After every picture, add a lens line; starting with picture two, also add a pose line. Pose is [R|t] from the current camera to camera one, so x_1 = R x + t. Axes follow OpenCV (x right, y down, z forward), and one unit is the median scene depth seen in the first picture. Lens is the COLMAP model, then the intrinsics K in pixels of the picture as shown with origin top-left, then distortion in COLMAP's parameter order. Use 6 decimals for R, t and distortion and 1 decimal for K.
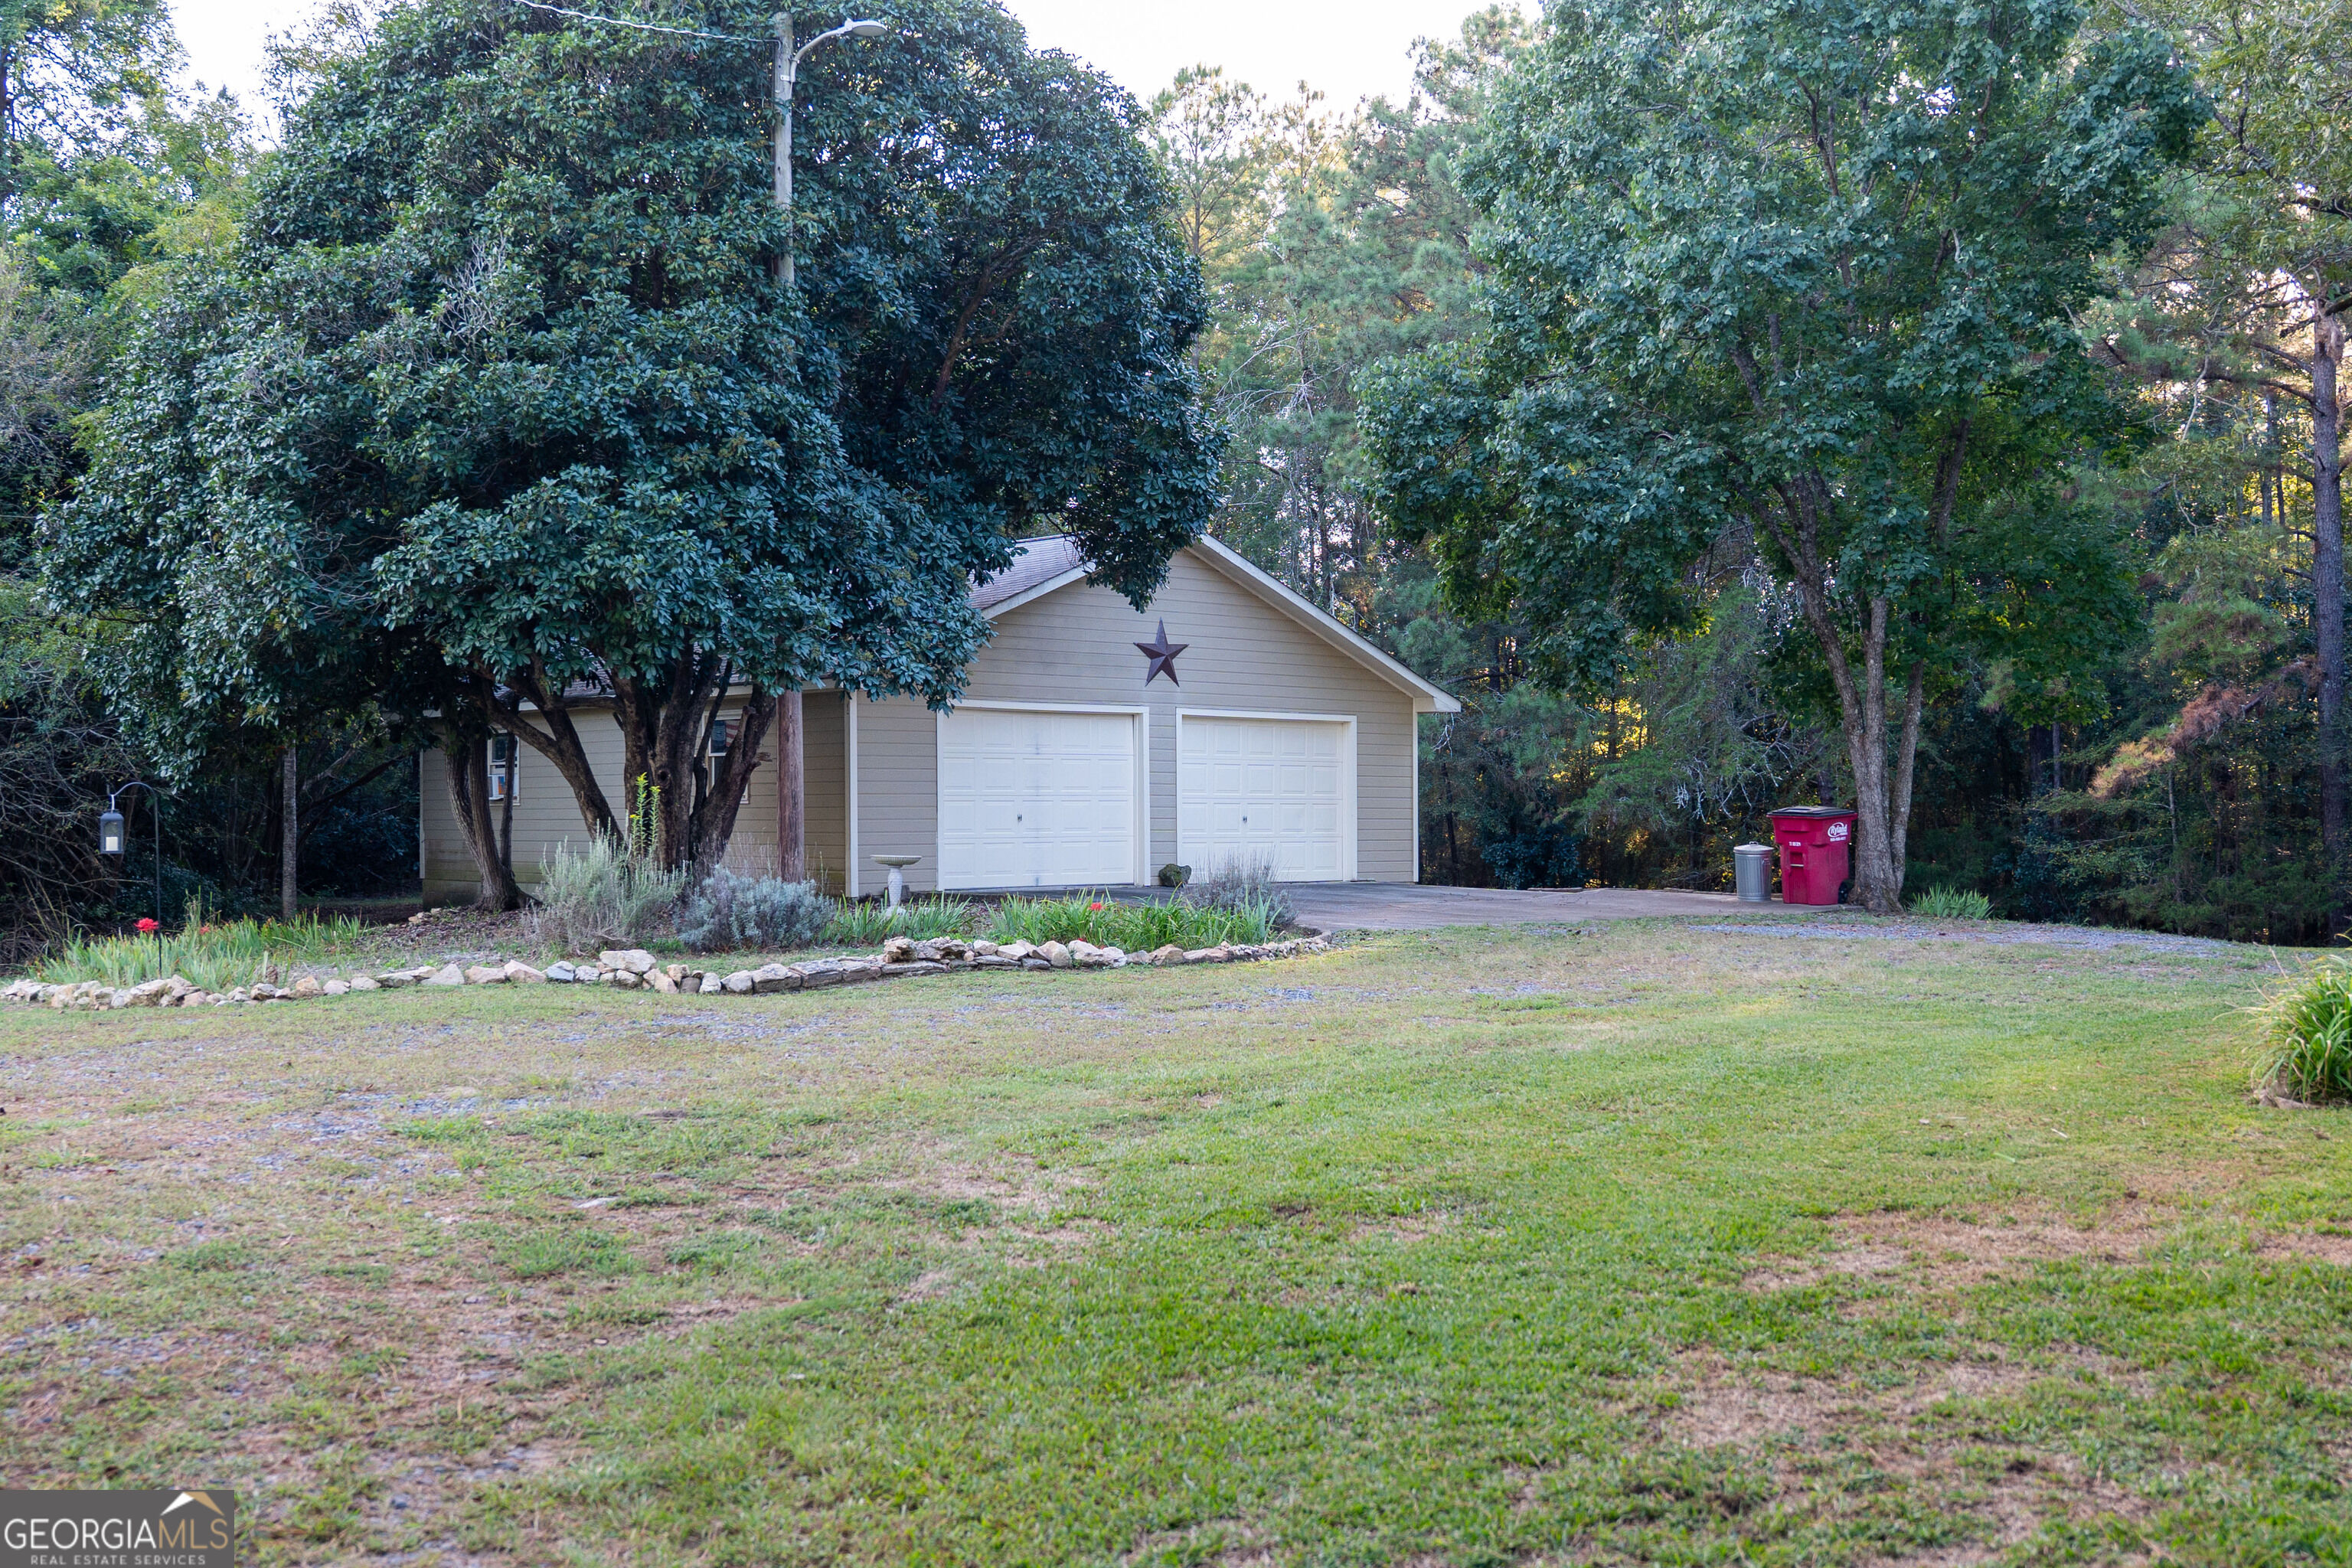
lens RADIAL K [[2434.7, 0, 1166.3], [0, 2434.7, 777.2], [0, 0, 1]] dist [-0.010931, 0.000000]
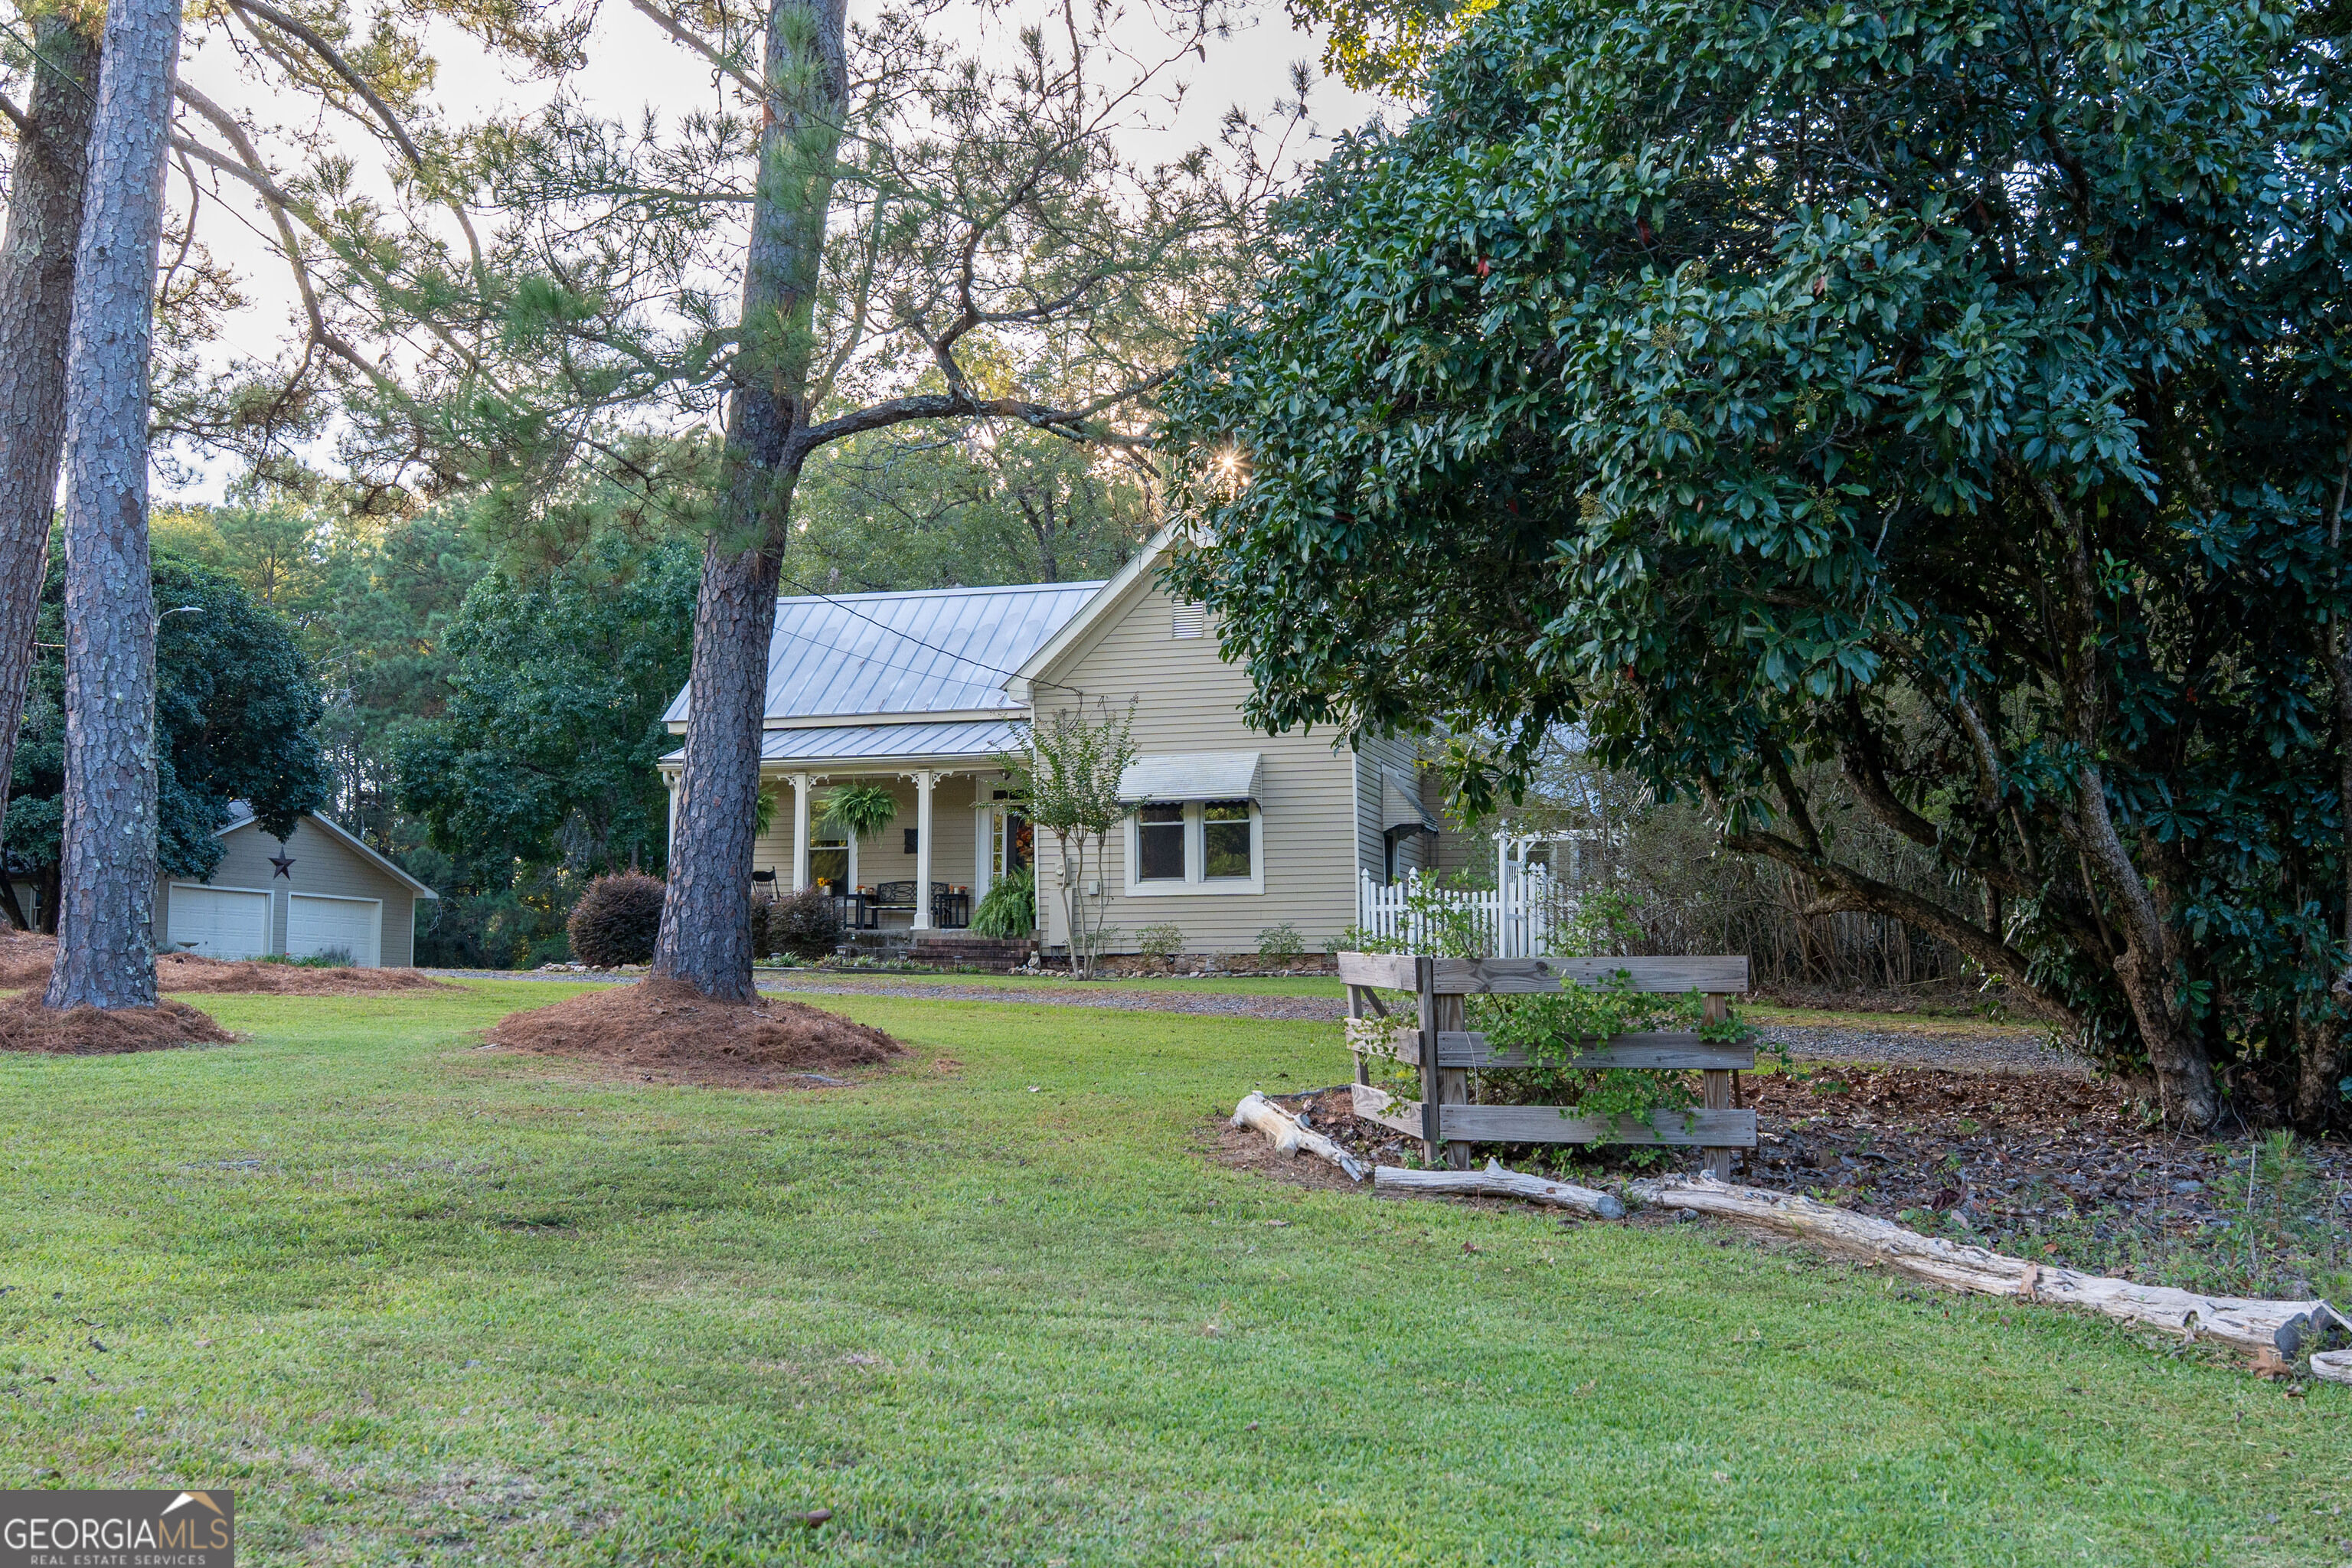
lens RADIAL K [[2434.7, 0, 1197.0], [0, 2434.7, 800.7], [0, 0, 1]] dist [-0.010931, 0.000000]
pose [[0.917815, 0.043594, 0.394609, -0.118988], [-0.010112, 0.996197, -0.086535, 0.072461], [-0.396881, 0.075433, 0.914765, -1.303285]]
